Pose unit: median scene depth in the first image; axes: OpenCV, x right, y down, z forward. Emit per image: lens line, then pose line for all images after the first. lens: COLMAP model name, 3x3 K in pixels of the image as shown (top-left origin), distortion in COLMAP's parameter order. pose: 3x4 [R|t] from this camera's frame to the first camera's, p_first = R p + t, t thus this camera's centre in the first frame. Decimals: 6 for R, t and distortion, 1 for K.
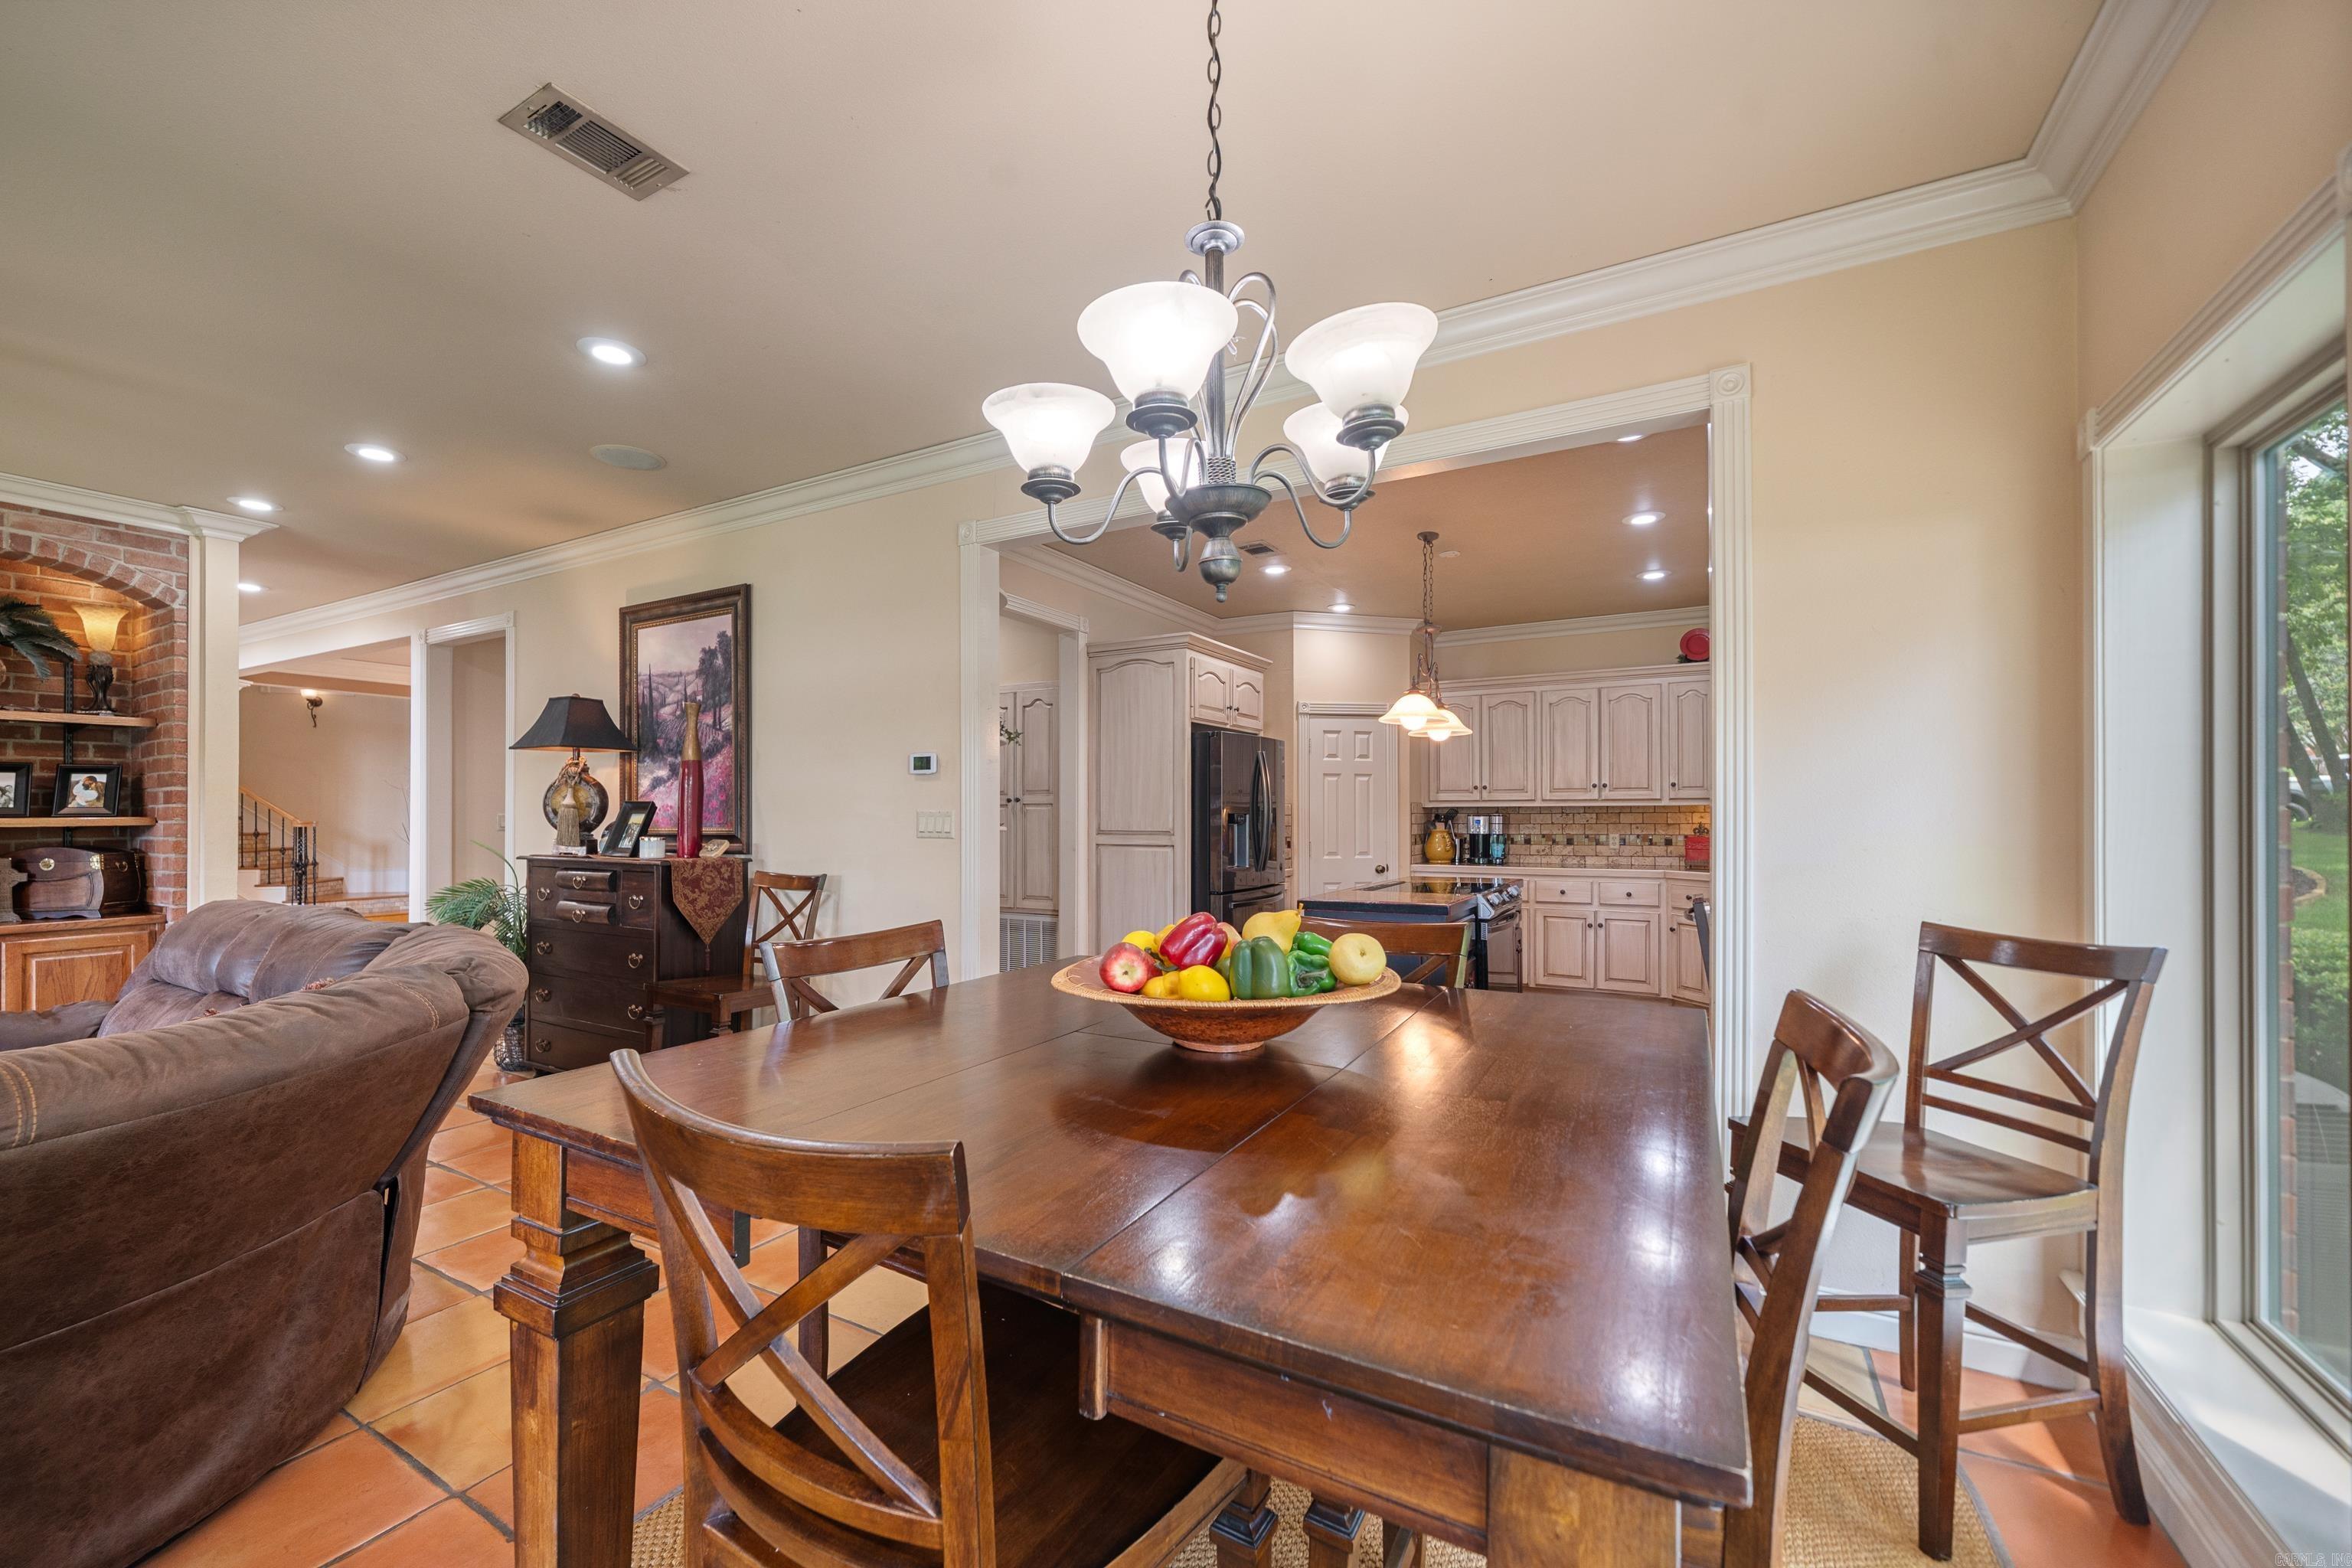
lens RADIAL K [[941.7, 0, 1154.5], [0, 941.7, 809.2], [0, 0, 1]] dist [0.000096, -0.001058]
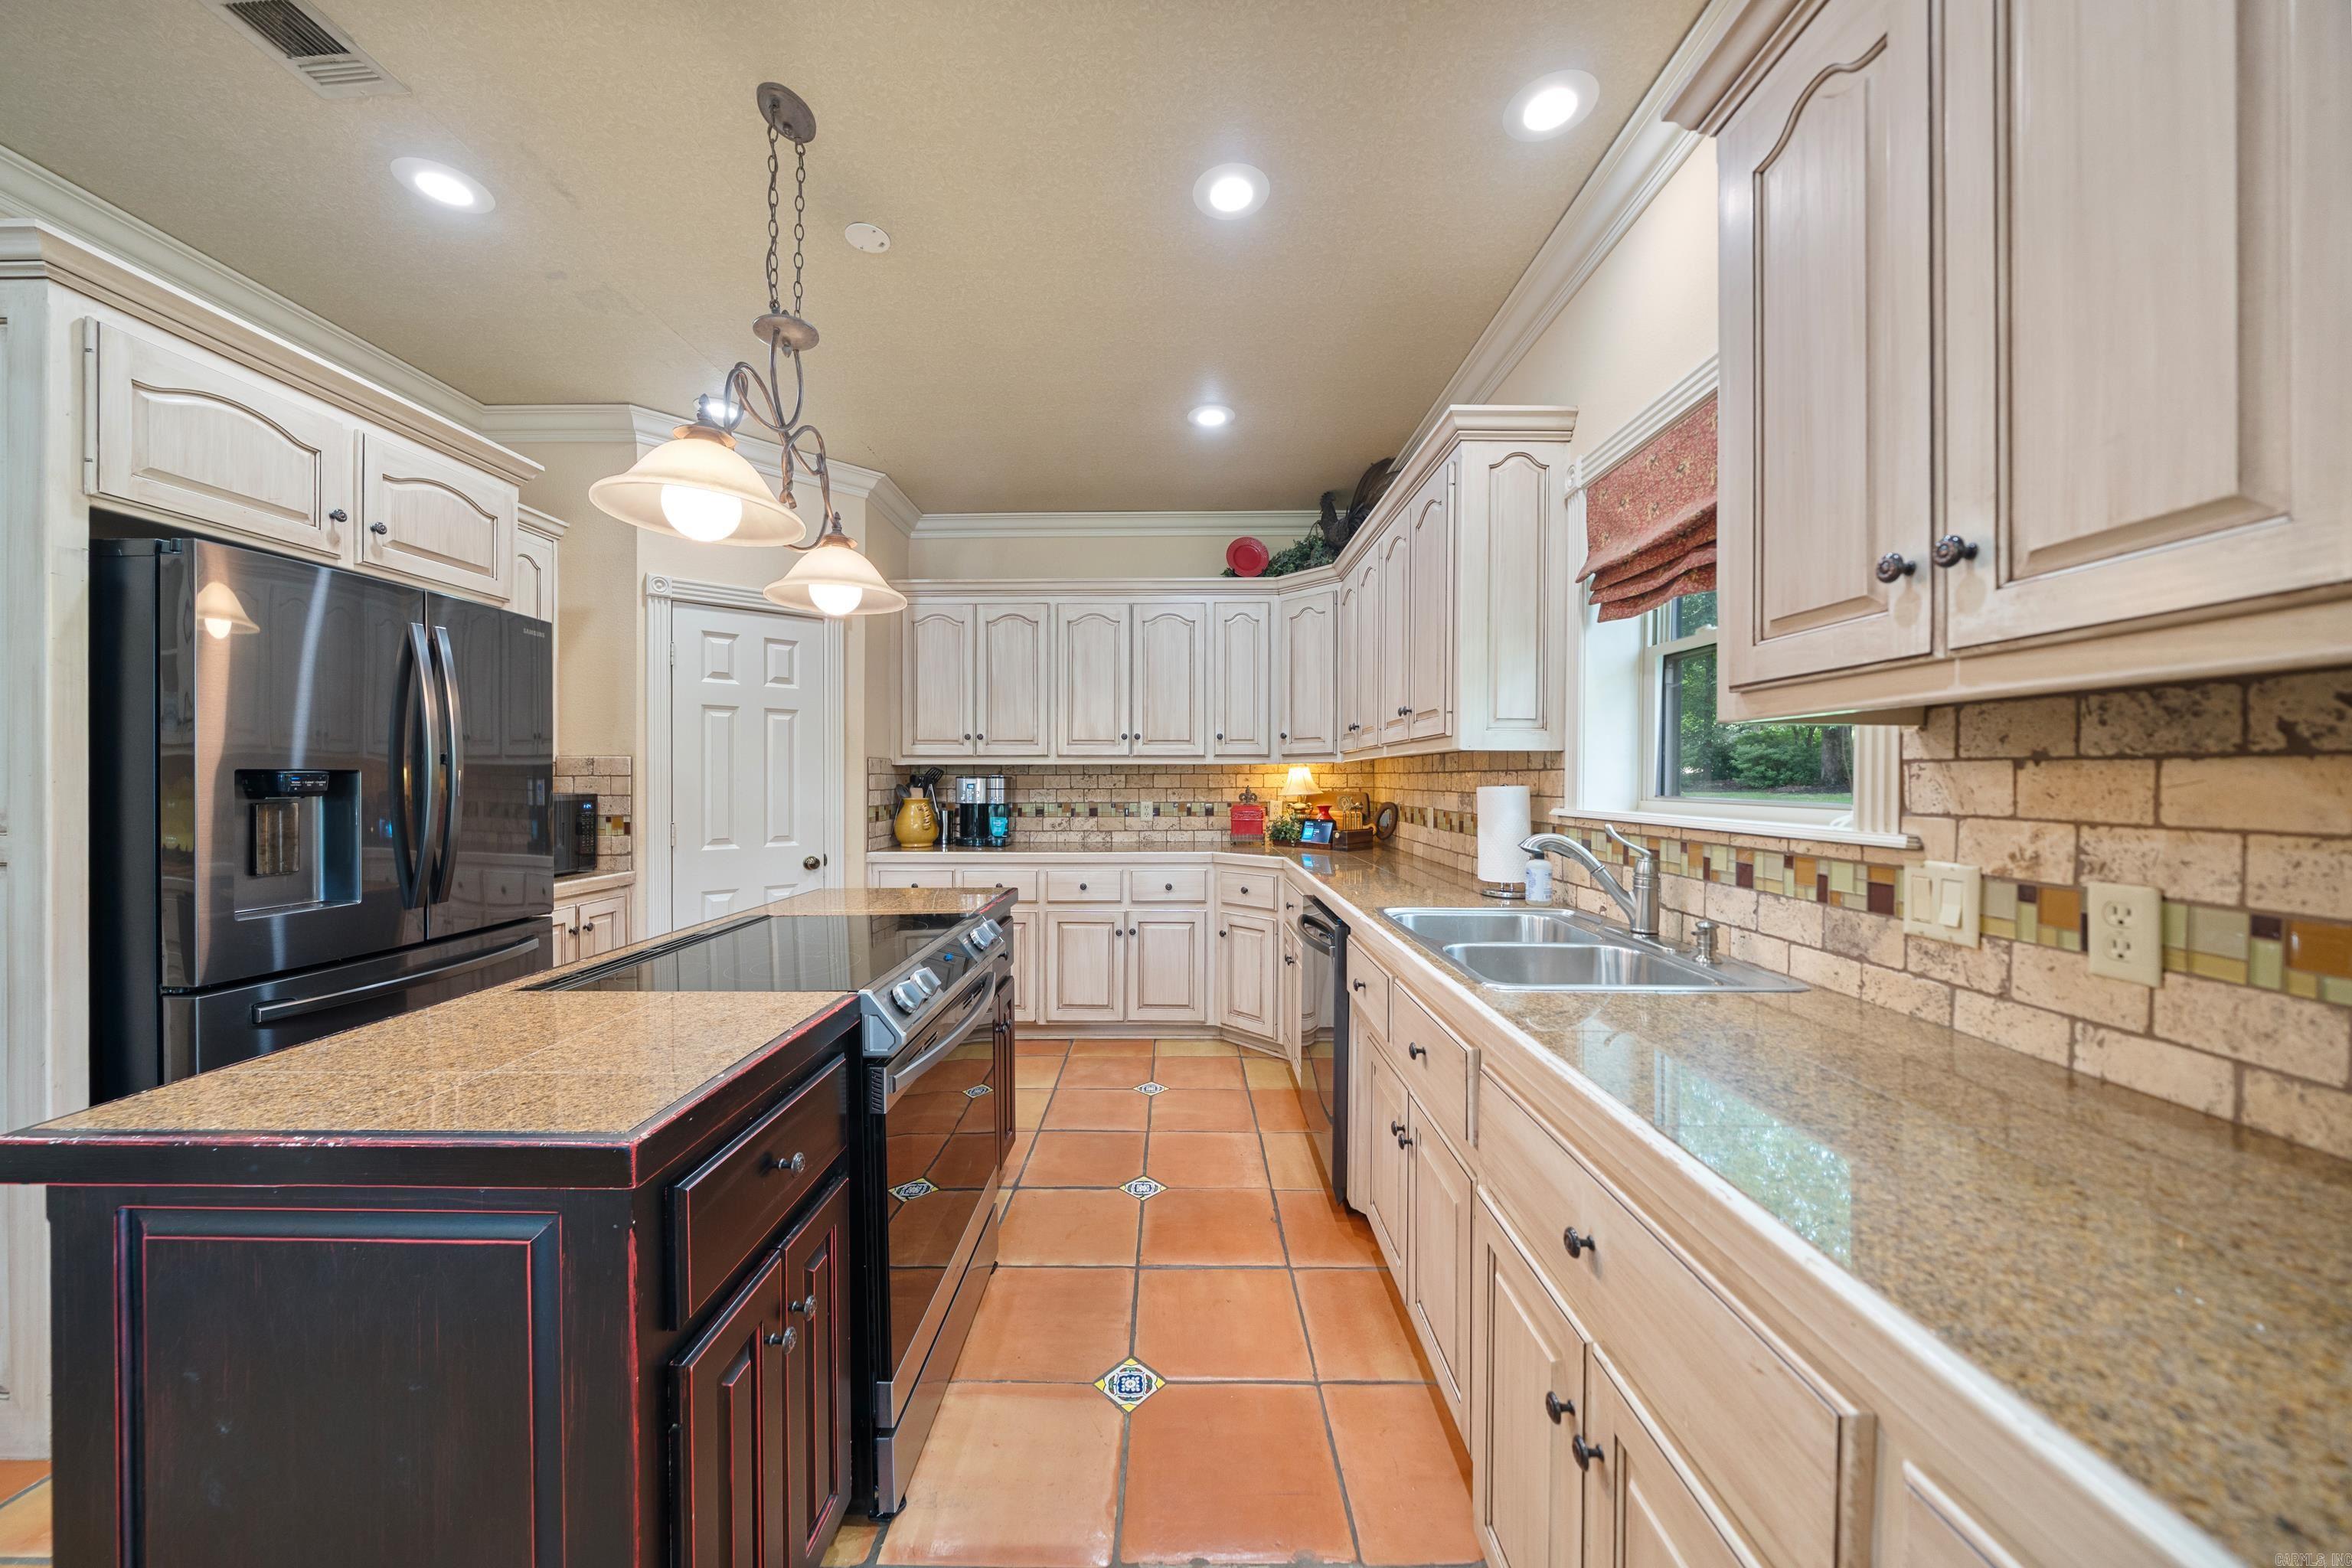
lens RADIAL K [[806.2, 0, 1170.9], [0, 806.2, 781.8], [0, 0, 1]] dist [-0.006555, -0.000119]
pose [[0.875097, -0.001225, 0.483945, 0.207307], [-0.003856, 0.999947, 0.009504, 0.004253], [-0.483931, -0.010183, 0.875047, 0.459285]]
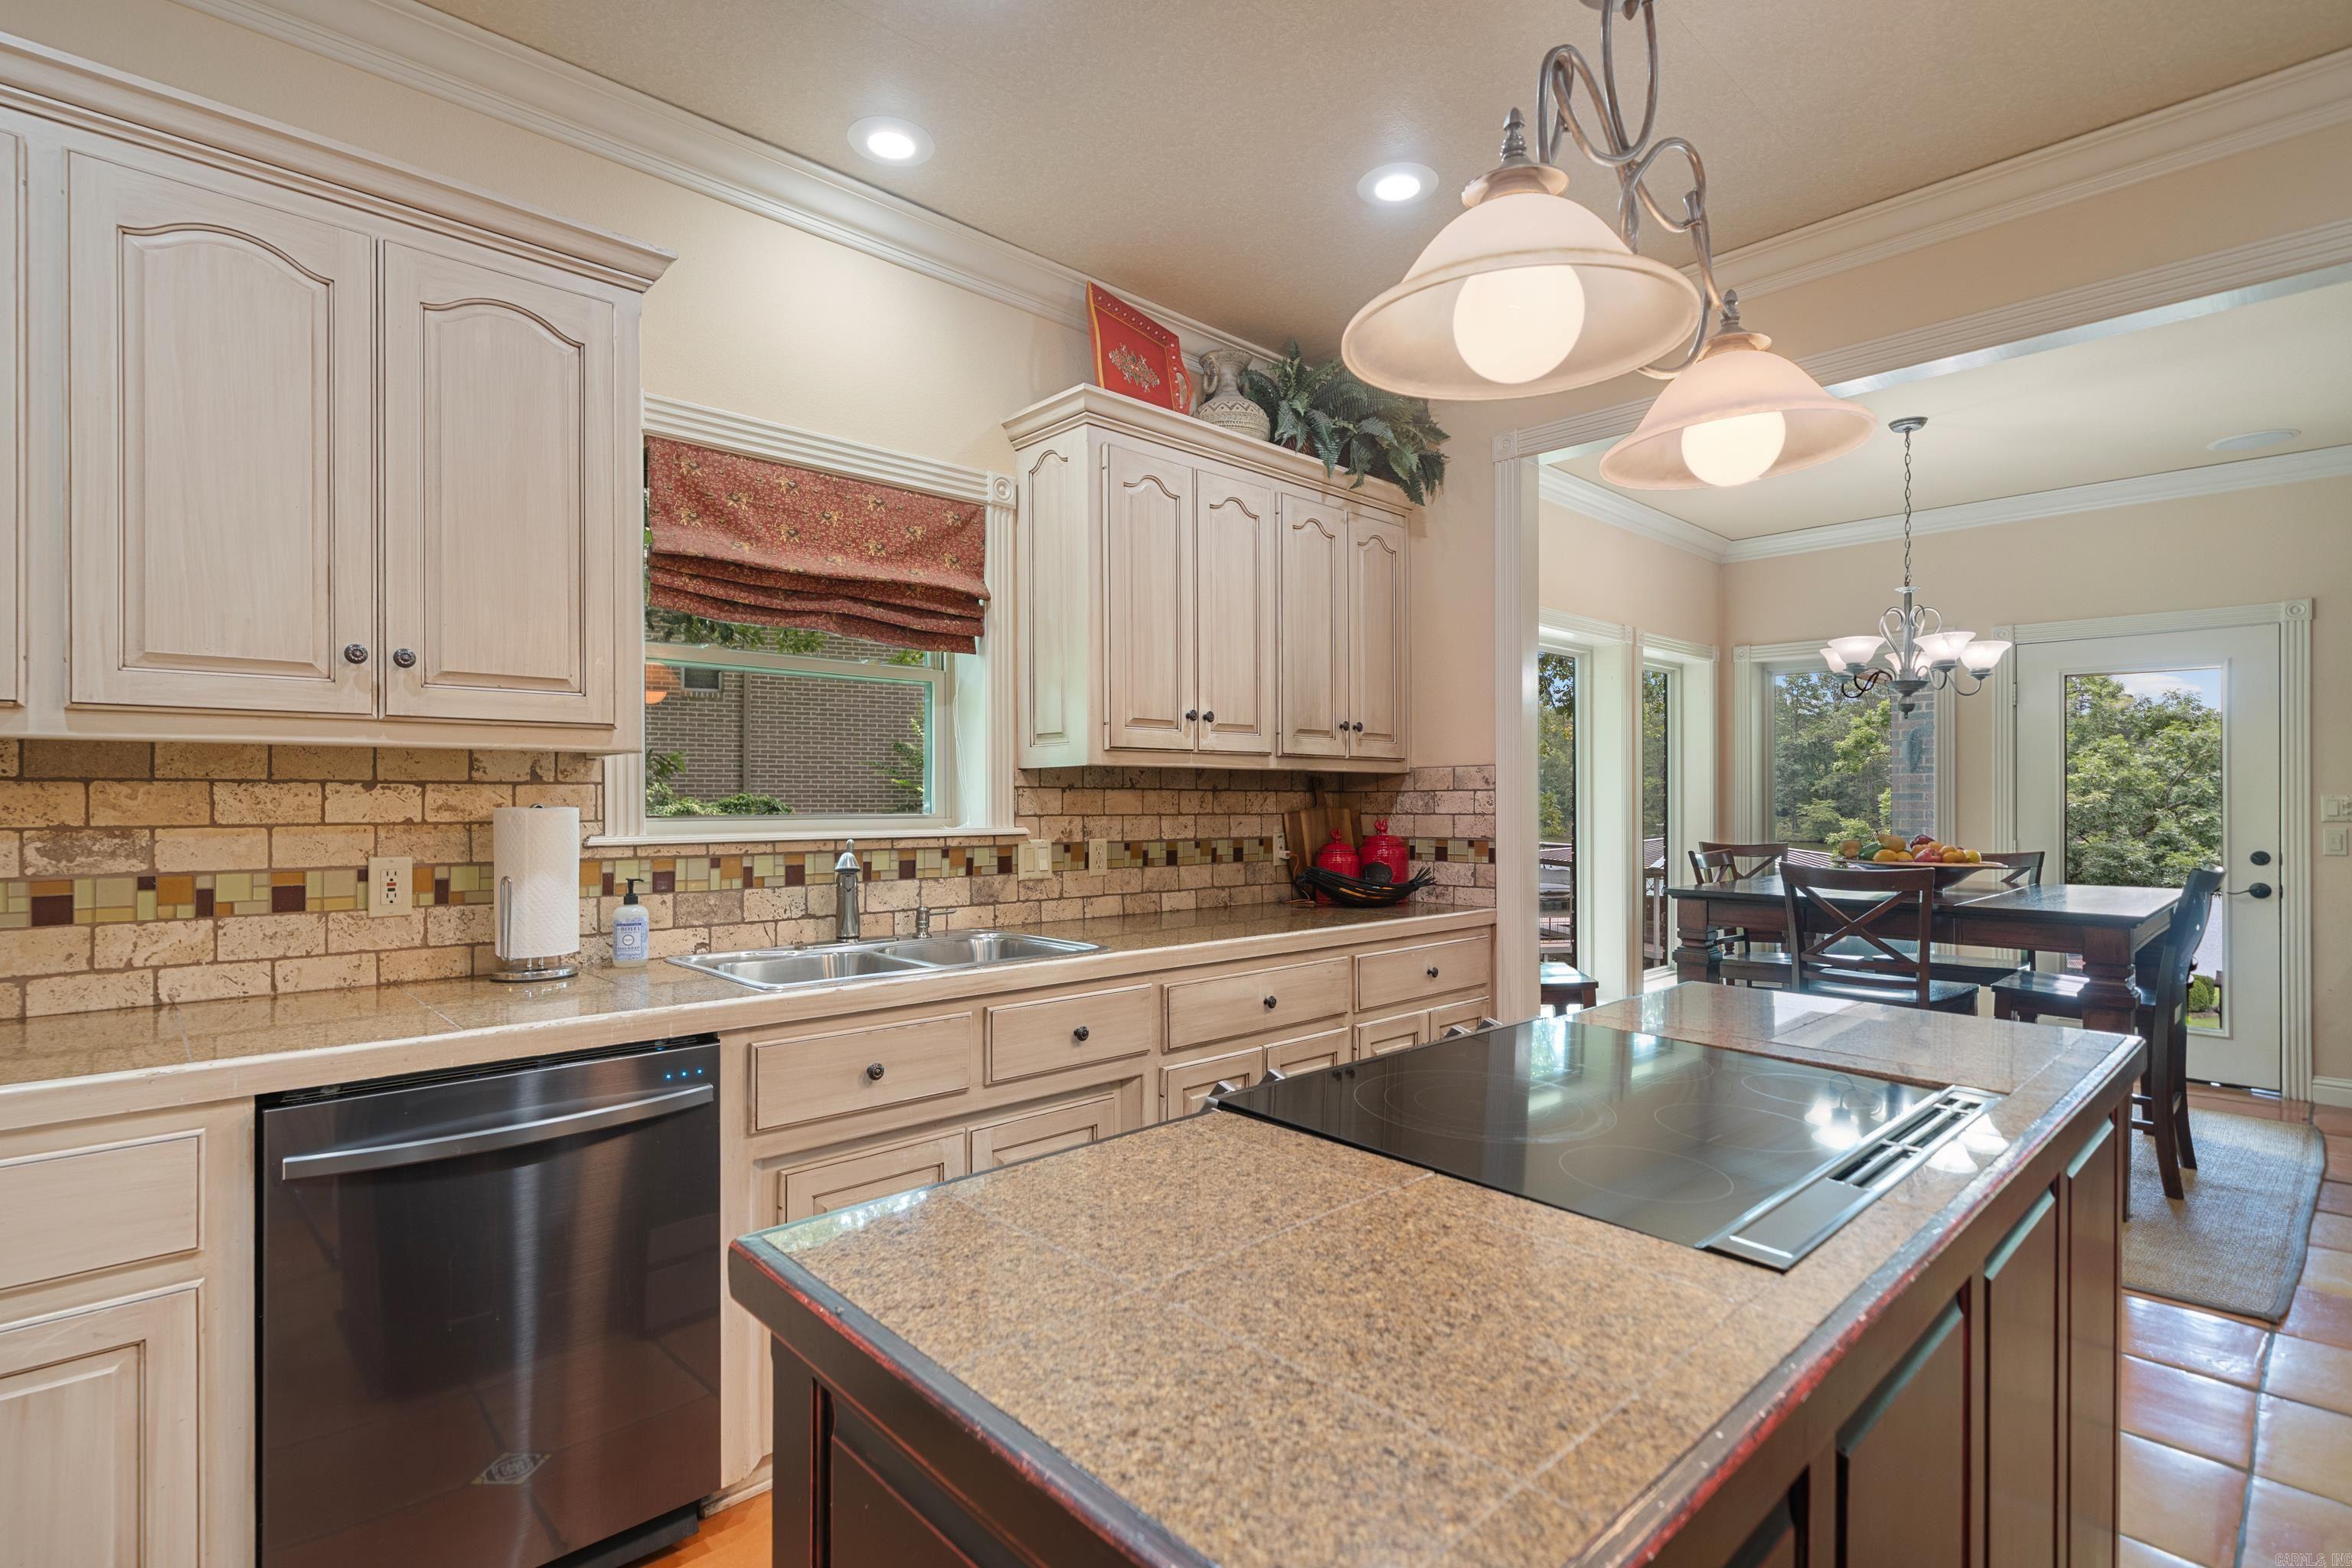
lens RADIAL K [[1125.9, 0, 1188.4], [0, 1125.9, 794.6], [0, 0, 1]] dist [0.003490, 0.000454]
pose [[-0.958889, 0.000268, 0.283781, 0.241869], [-0.002309, 0.999959, -0.008747, 0.007895], [-0.283772, -0.009043, -0.958849, 0.995429]]
